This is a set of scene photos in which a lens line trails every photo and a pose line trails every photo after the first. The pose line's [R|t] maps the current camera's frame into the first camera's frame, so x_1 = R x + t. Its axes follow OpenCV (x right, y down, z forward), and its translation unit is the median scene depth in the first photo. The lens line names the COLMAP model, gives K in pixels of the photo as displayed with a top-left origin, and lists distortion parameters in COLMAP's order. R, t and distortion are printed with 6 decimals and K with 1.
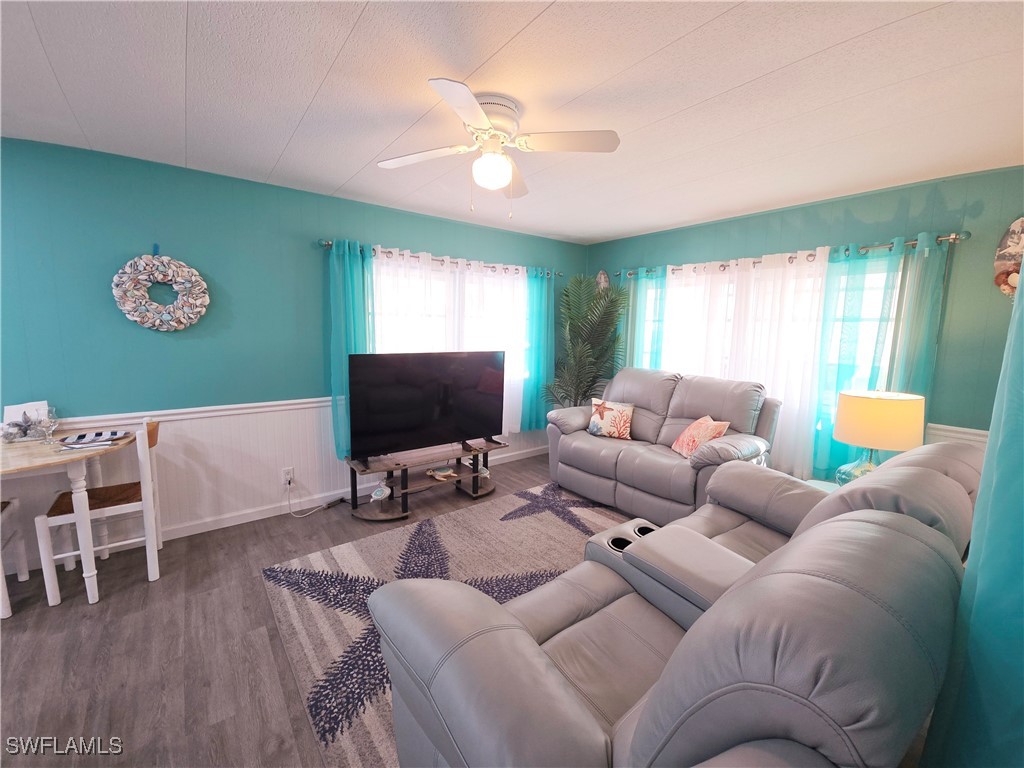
lens RADIAL K [[417.6, 0, 521.5], [0, 417.6, 379.6], [0, 0, 1]] dist [0.008497, -0.005898]
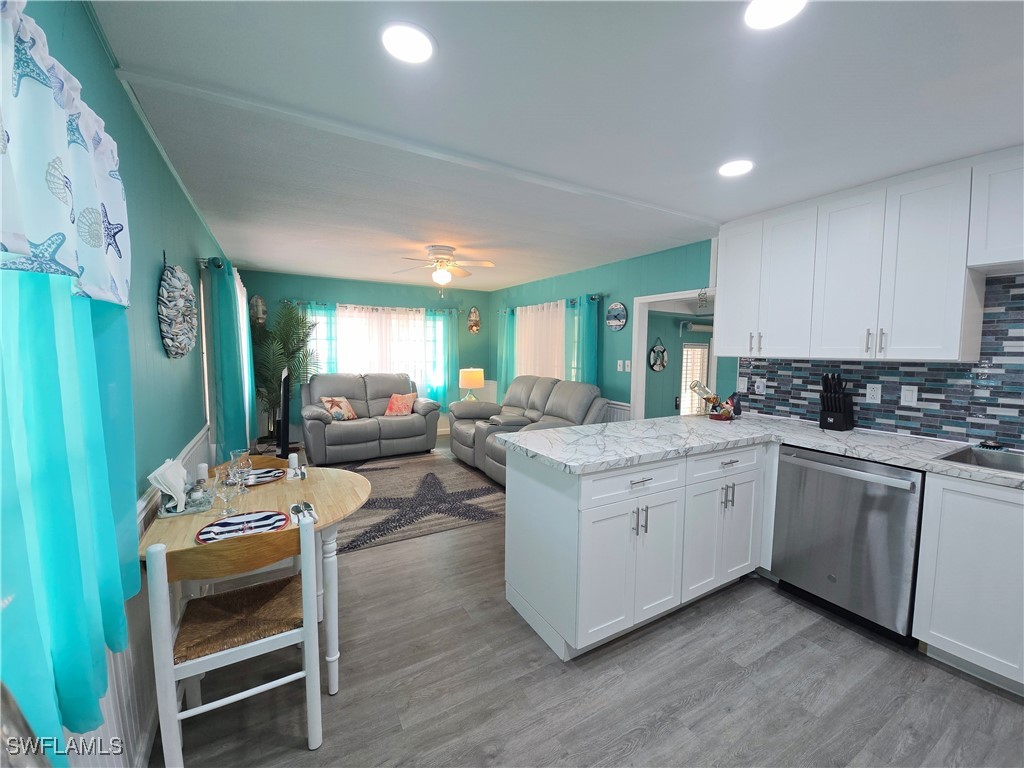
lens RADIAL K [[417.6, 0, 520.5], [0, 417.6, 379.6], [0, 0, 1]] dist [0.008497, -0.005898]
pose [[0.140049, -0.092391, 0.985825, -1.508562], [0.111436, 0.990782, 0.077025, -0.062766], [-0.983854, 0.099069, 0.149054, 0.231821]]
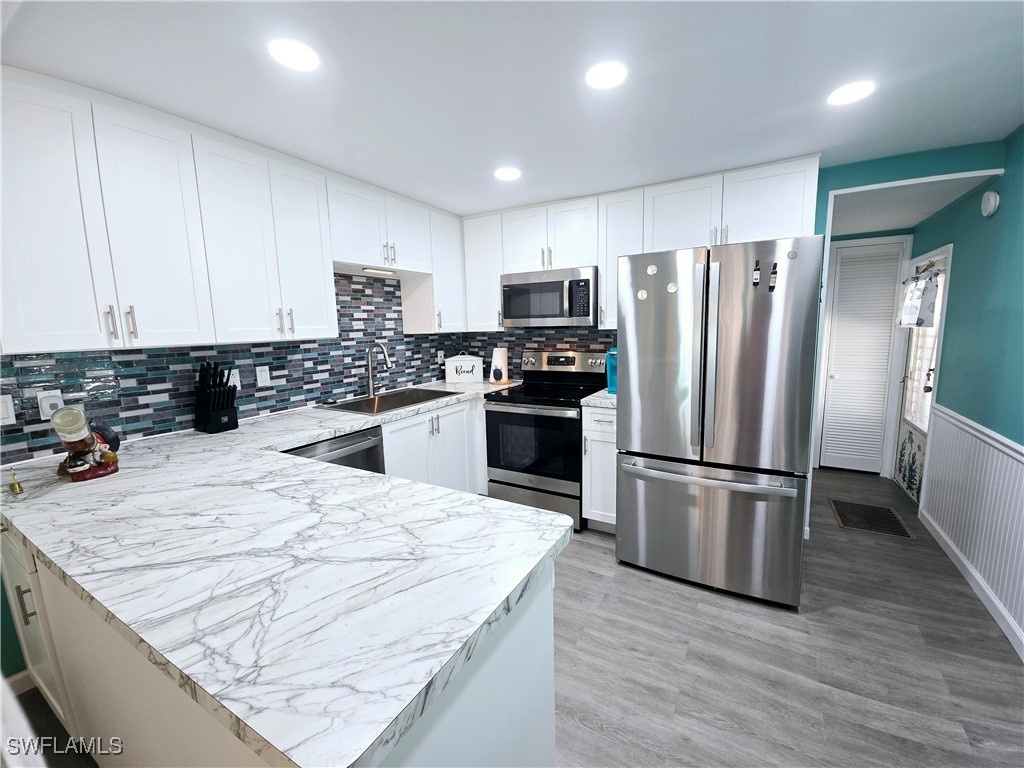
lens RADIAL K [[417.6, 0, 521.1], [0, 417.6, 380.9], [0, 0, 1]] dist [0.008497, -0.005898]
pose [[-0.927602, 0.047469, -0.370543, -0.682156], [-0.044474, 0.970807, 0.235701, -0.095077], [0.370914, 0.235116, -0.898412, 0.576174]]
